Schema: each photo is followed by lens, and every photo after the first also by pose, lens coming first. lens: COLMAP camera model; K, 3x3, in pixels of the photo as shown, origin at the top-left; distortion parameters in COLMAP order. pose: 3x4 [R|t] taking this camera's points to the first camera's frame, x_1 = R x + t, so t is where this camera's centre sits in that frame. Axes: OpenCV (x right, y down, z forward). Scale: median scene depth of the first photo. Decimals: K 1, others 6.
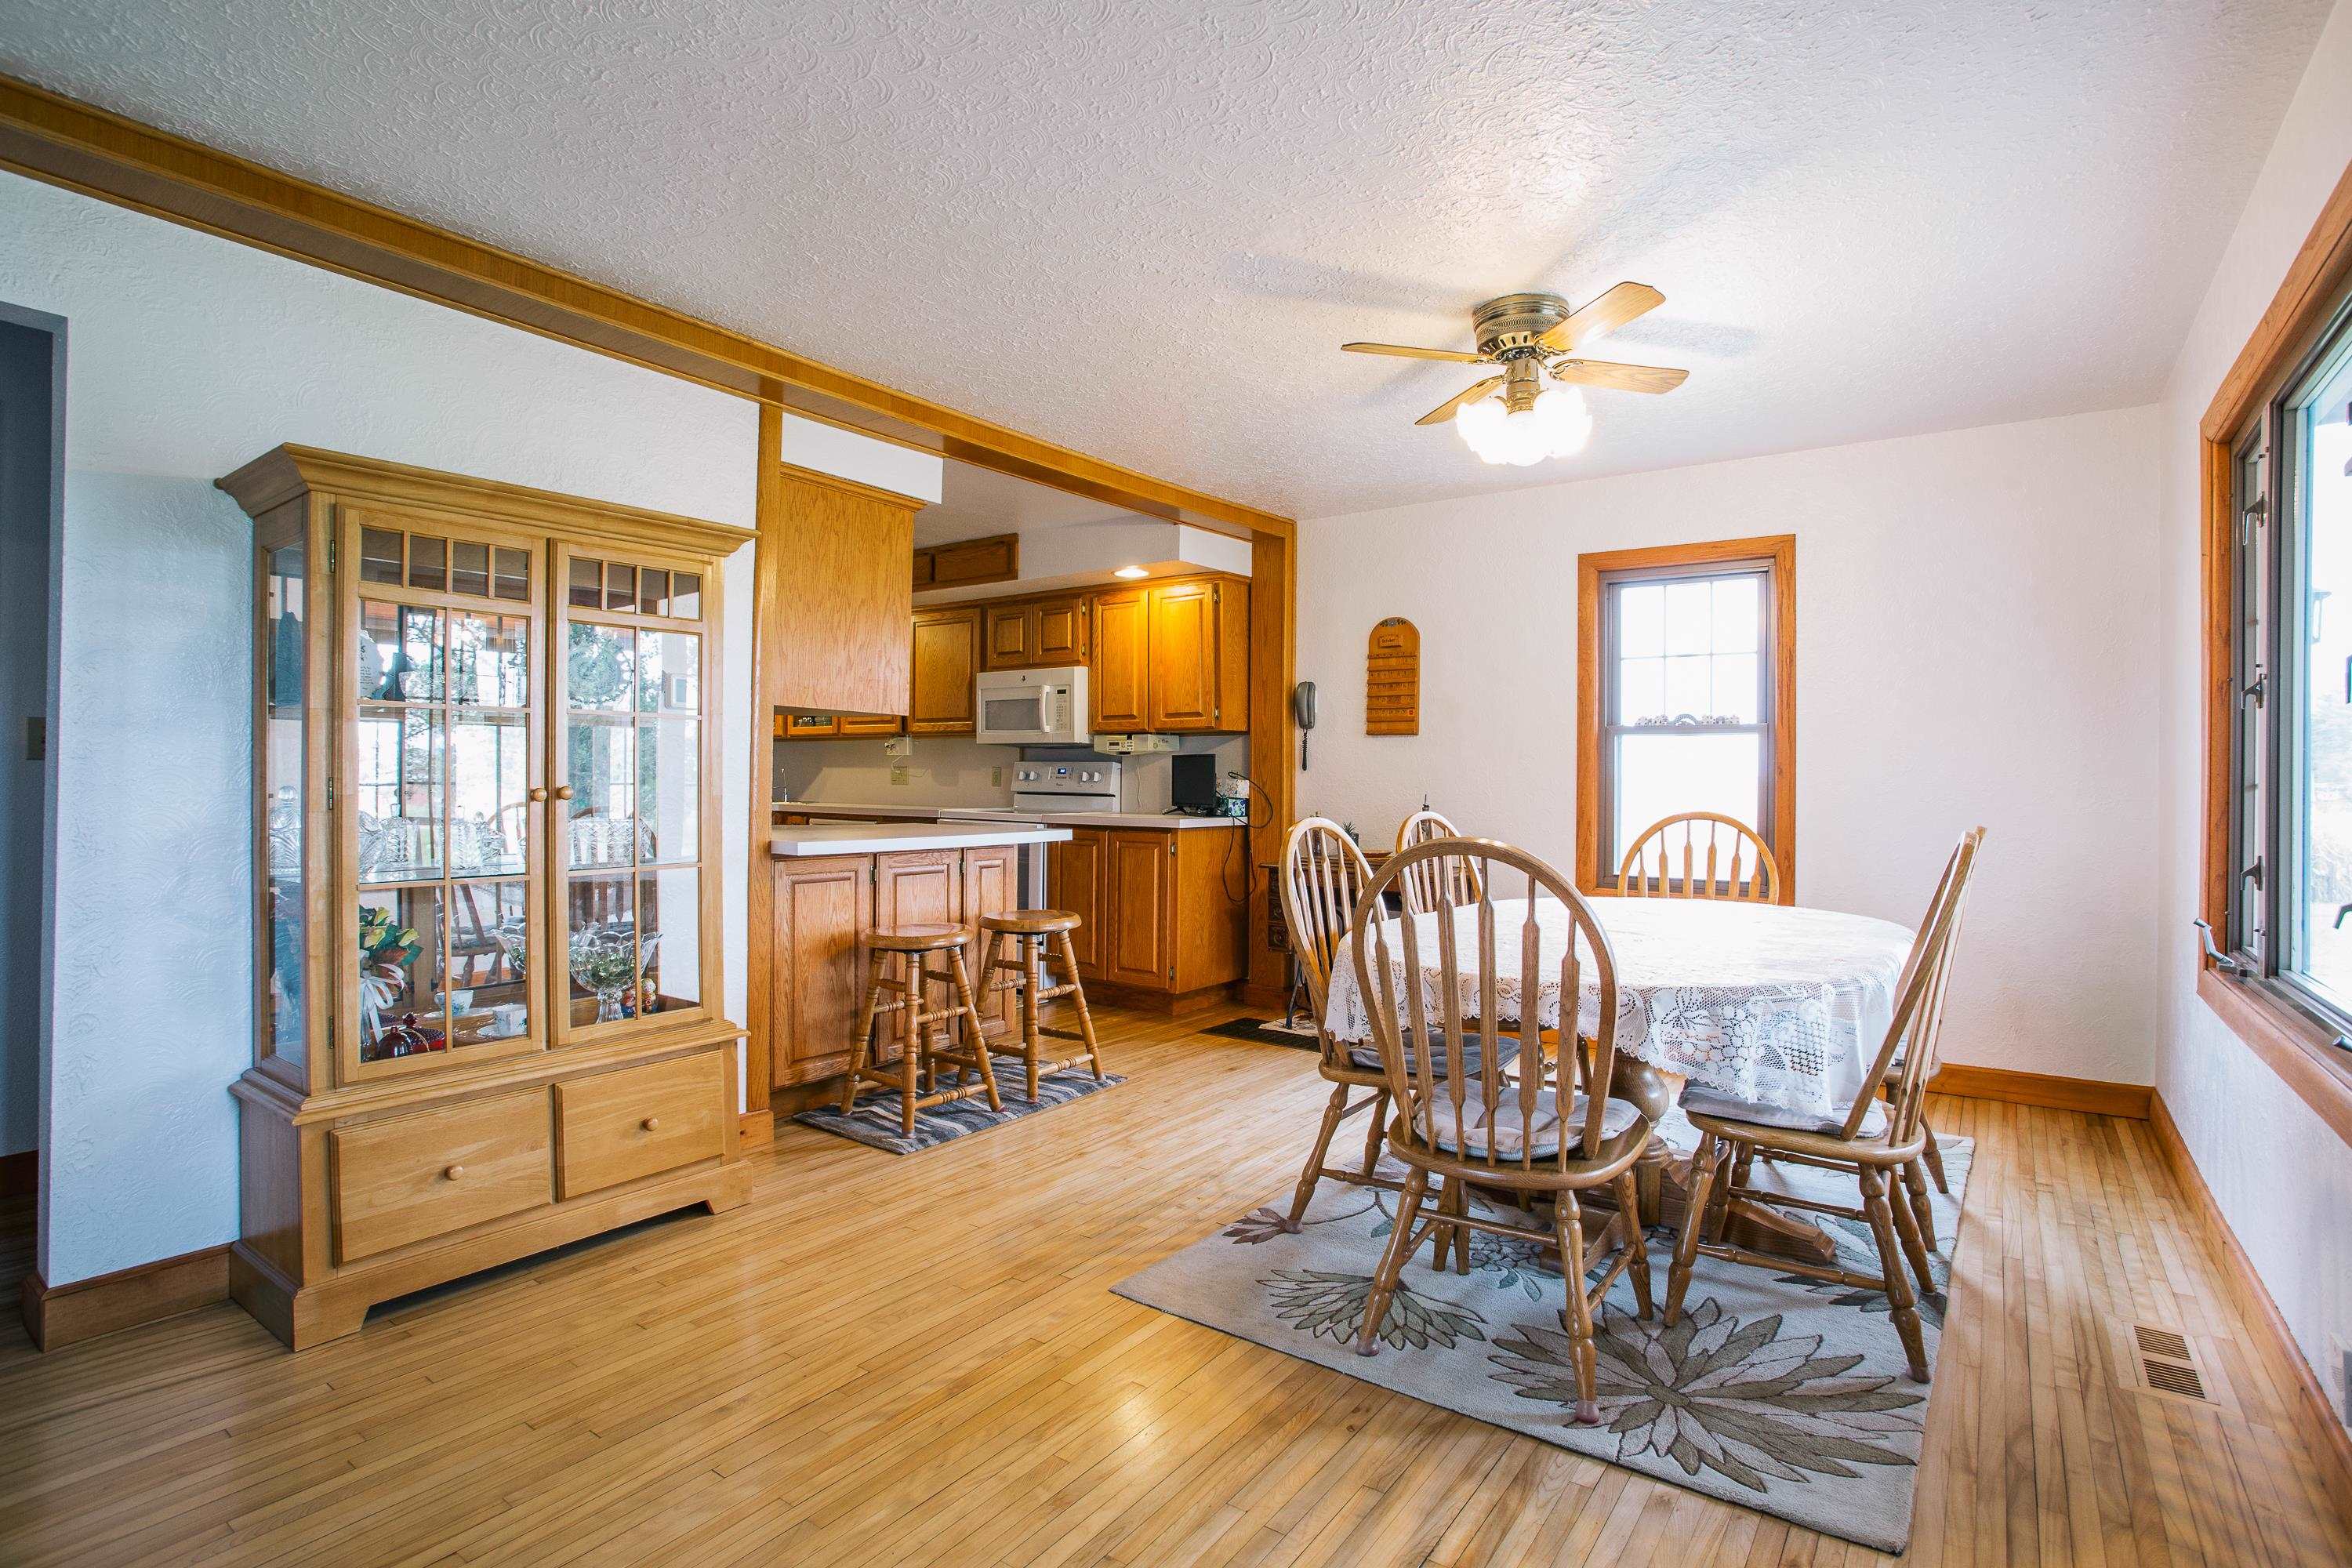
lens RADIAL K [[1142.9, 0, 1197.5], [0, 1142.9, 776.1], [0, 0, 1]] dist [-0.032514, 0.000717]
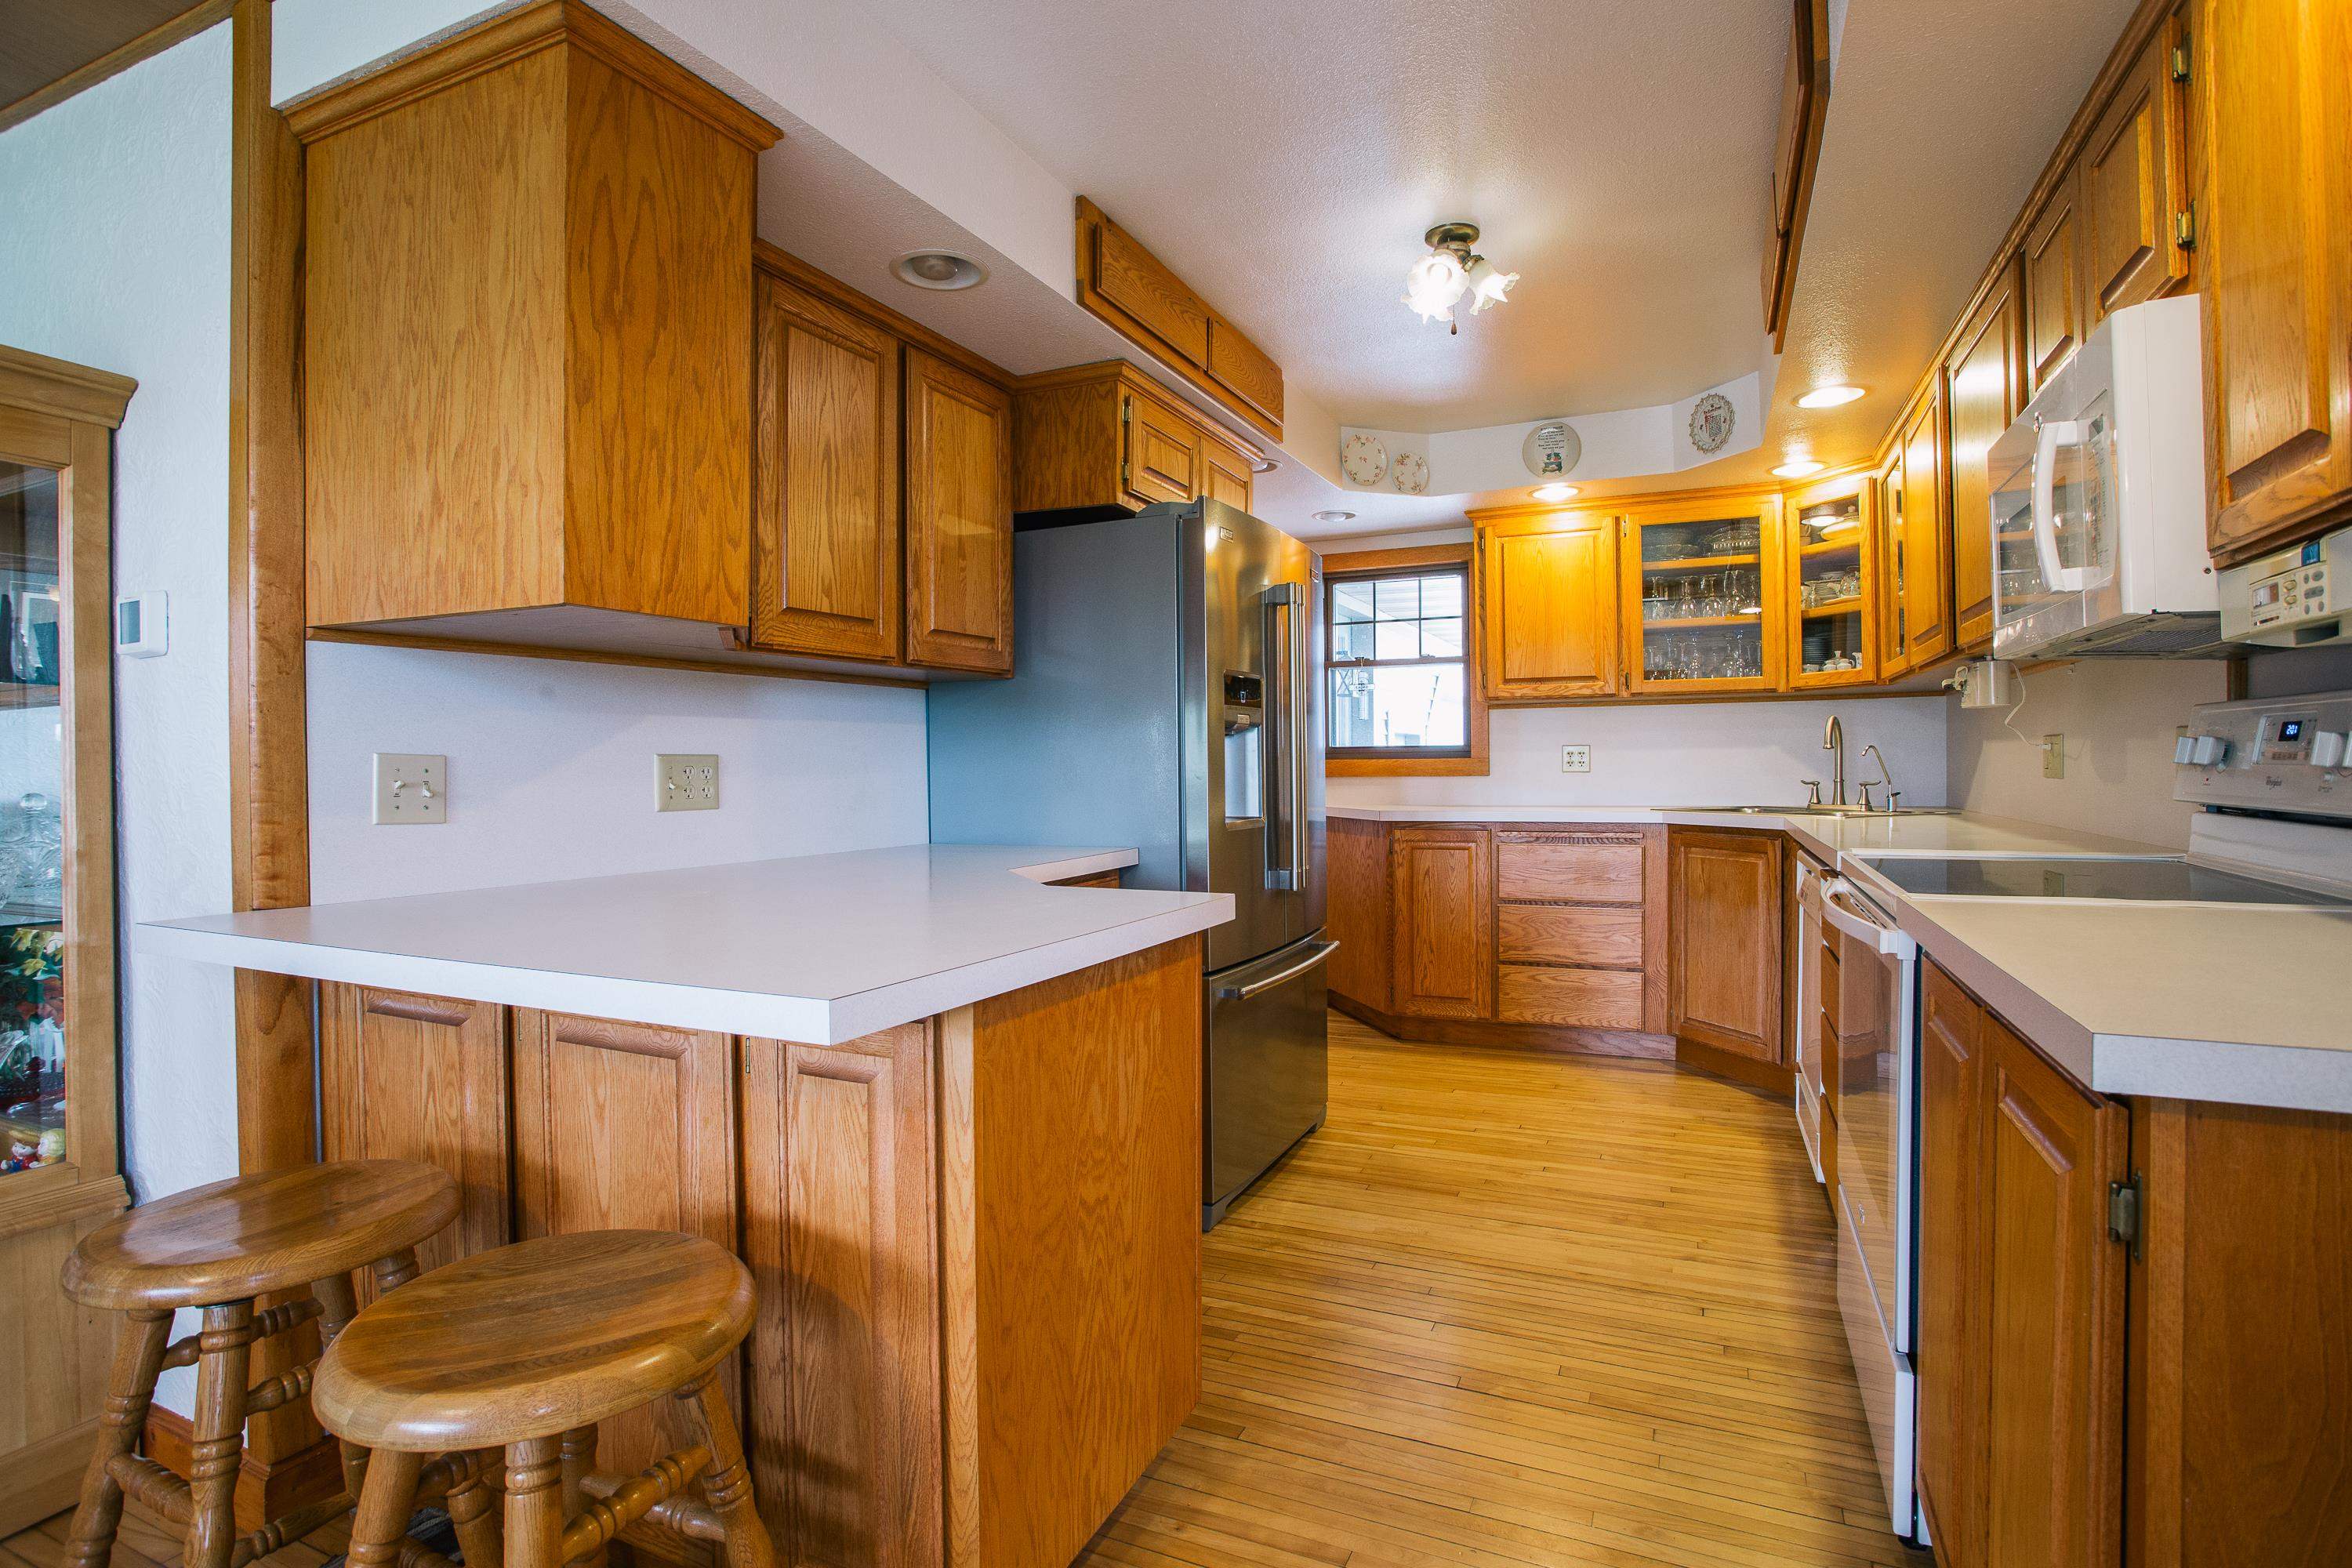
lens RADIAL K [[1142.9, 0, 1197.5], [0, 1142.9, 776.1], [0, 0, 1]] dist [-0.032514, 0.000717]
pose [[0.191176, 0.000009, -0.981556, 0.080974], [0.012731, 0.999916, 0.002489, 0.002044], [0.981473, -0.012972, 0.191160, 0.663710]]
